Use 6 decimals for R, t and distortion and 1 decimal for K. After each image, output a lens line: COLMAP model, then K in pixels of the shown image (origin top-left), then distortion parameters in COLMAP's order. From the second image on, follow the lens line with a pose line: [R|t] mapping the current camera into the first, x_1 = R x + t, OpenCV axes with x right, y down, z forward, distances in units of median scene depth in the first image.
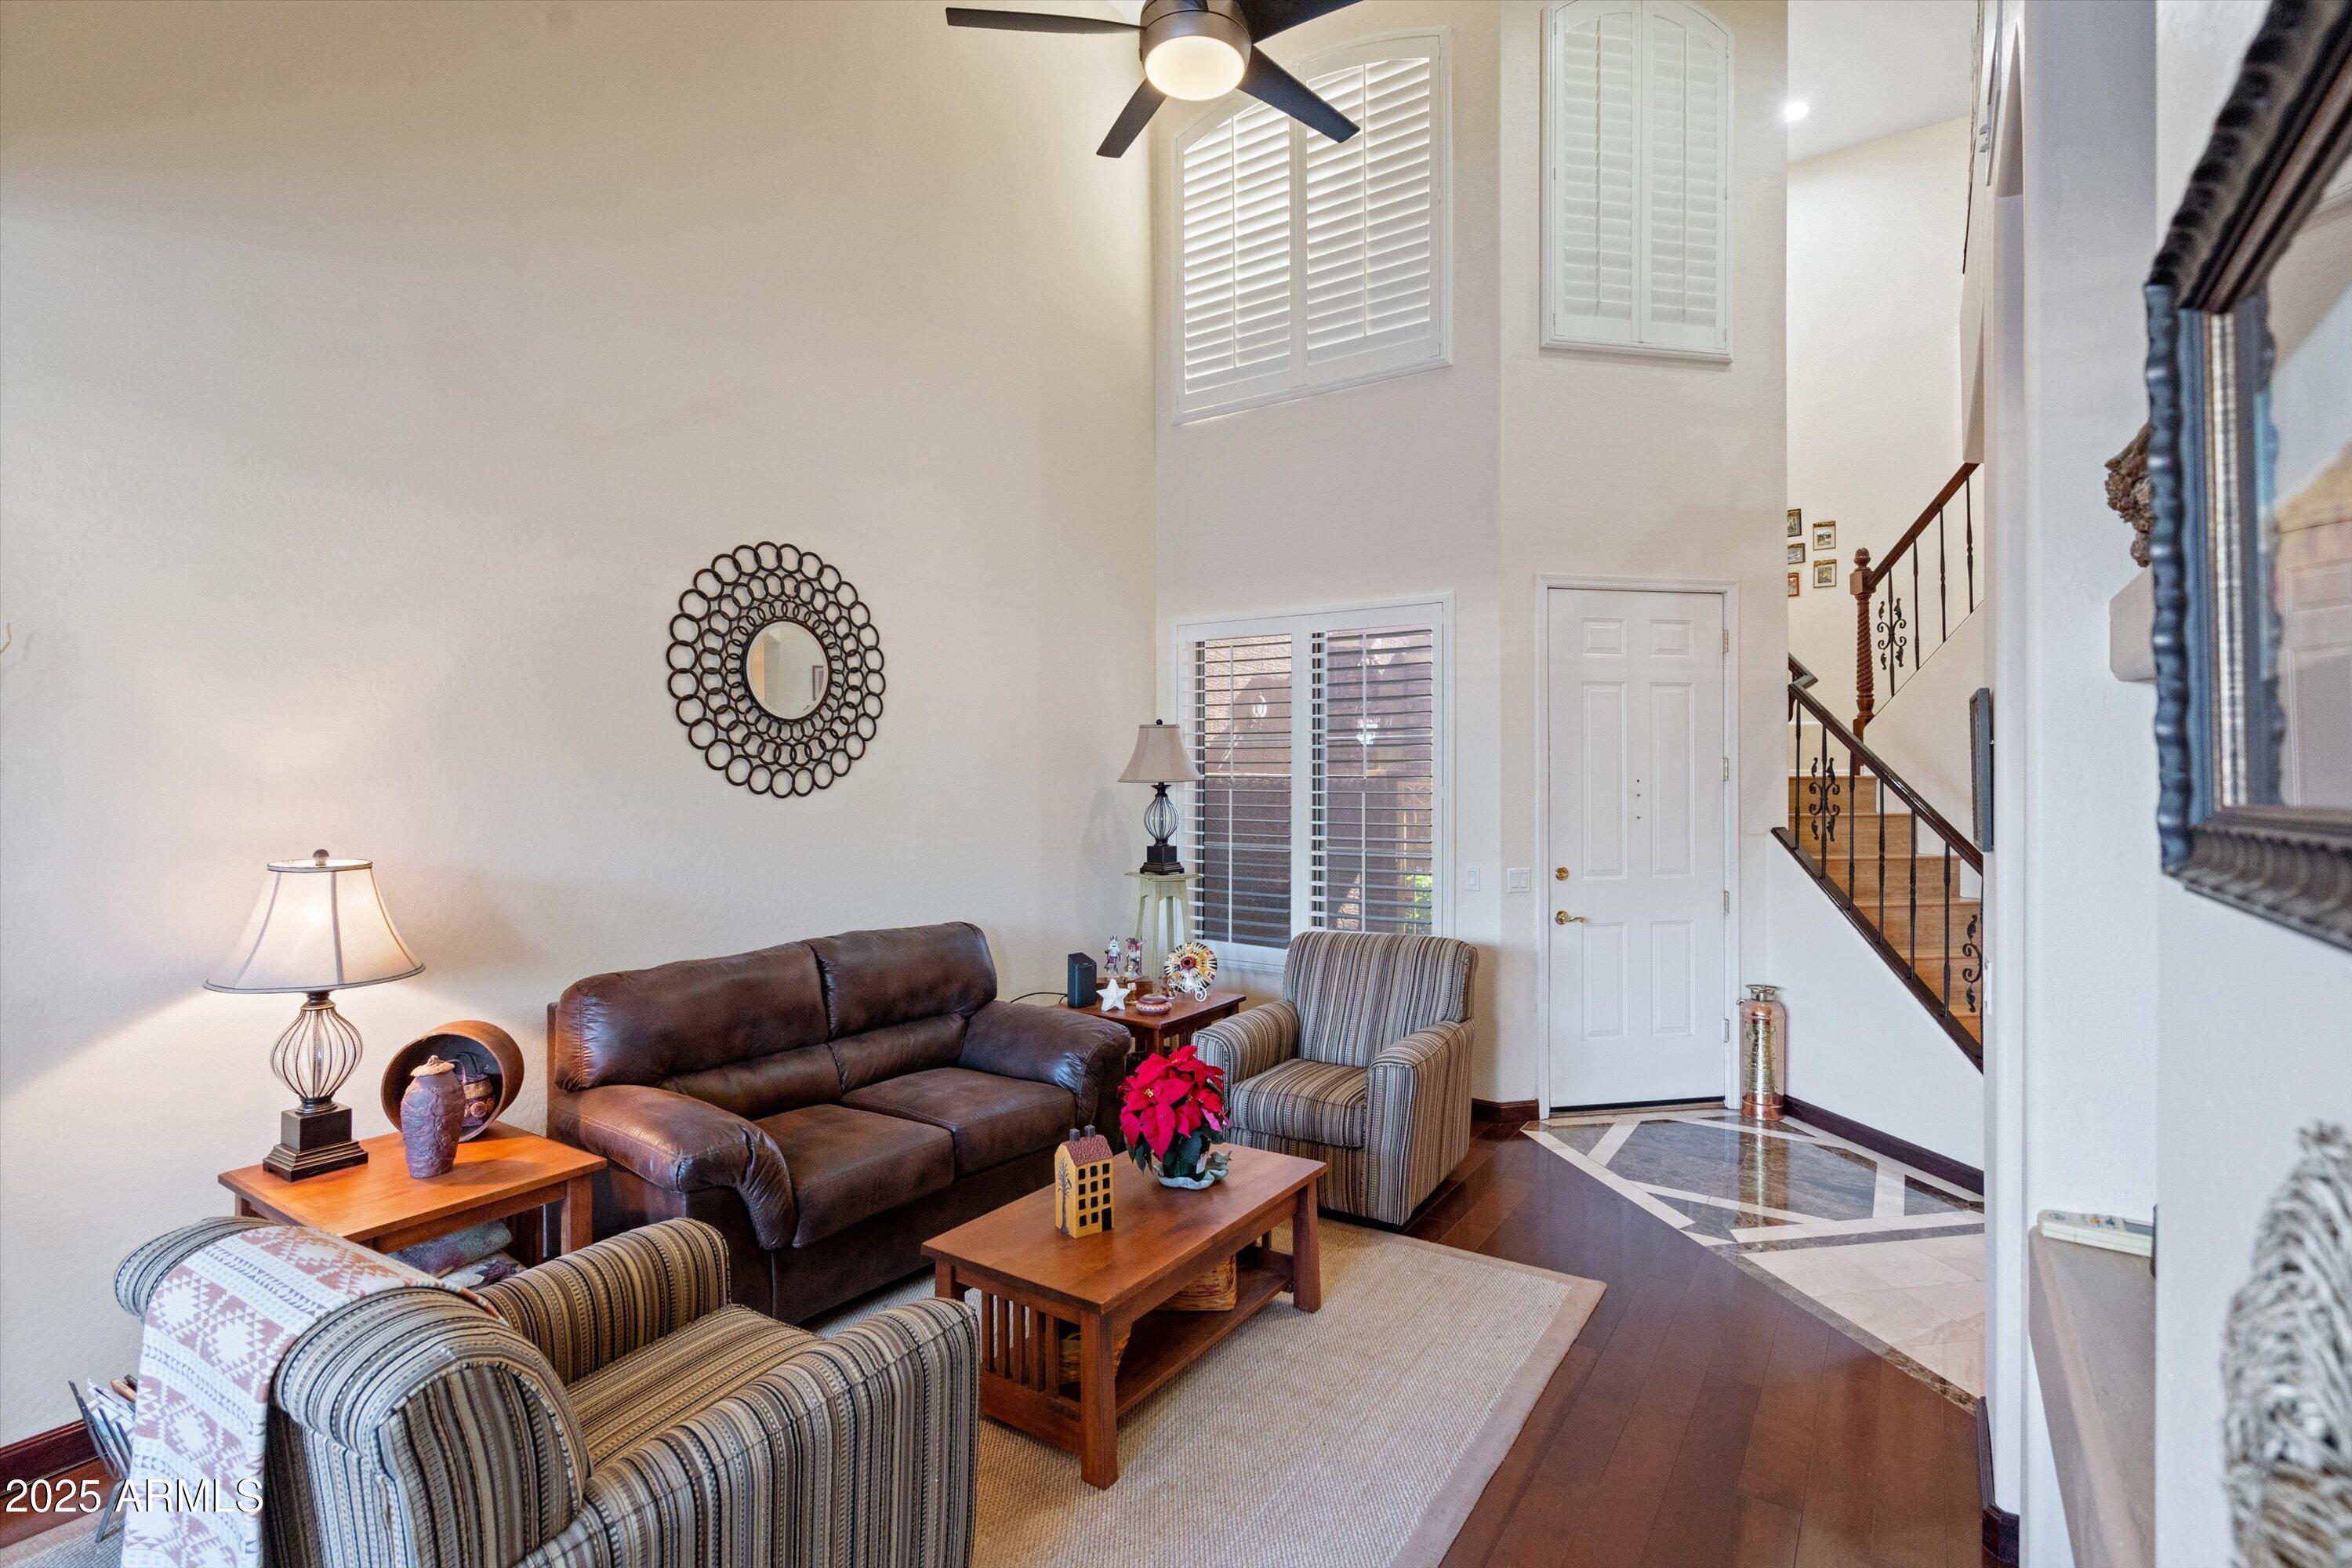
lens RADIAL K [[1108.0, 0, 1174.4], [0, 1108.0, 764.0], [0, 0, 1]] dist [-0.004551, -0.000915]
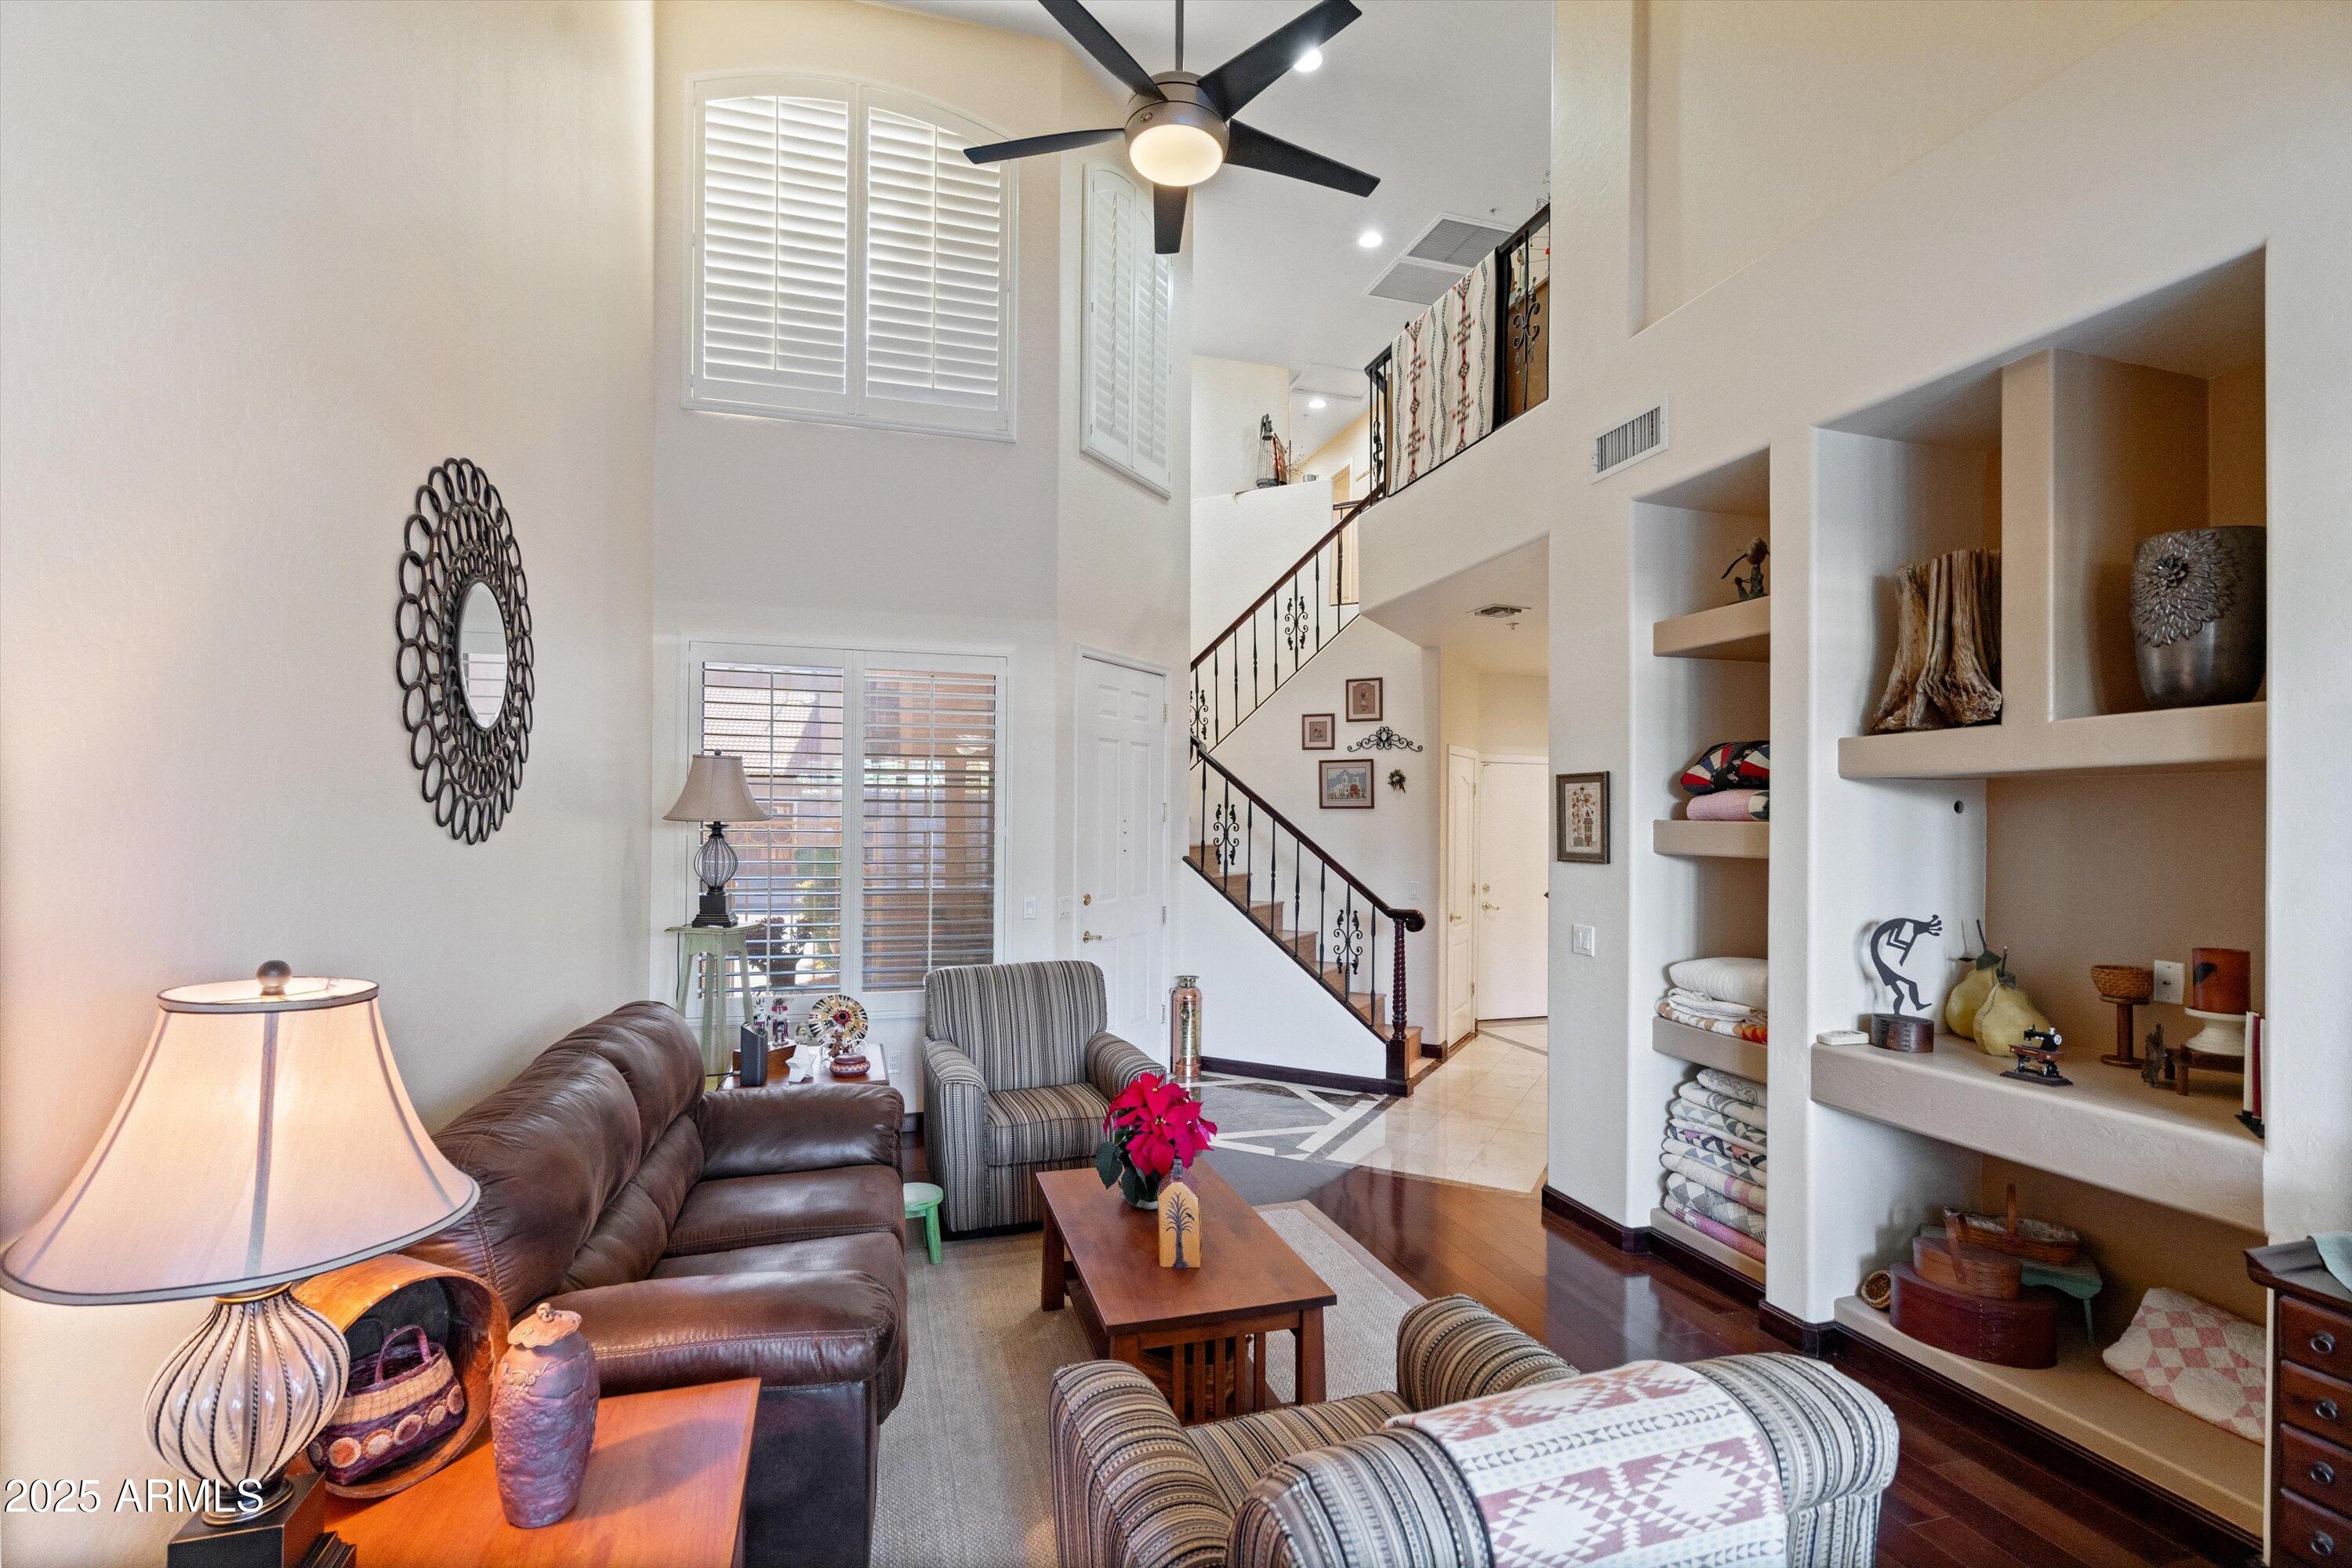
lens RADIAL K [[1058.6, 0, 1172.1], [0, 1058.6, 800.6], [0, 0, 1]] dist [0.000582, 0.000635]
pose [[0.635032, 0.016693, 0.772306, -0.858804], [-0.014094, 0.999850, -0.010023, 0.006671], [-0.772357, -0.004520, 0.635172, 0.392516]]
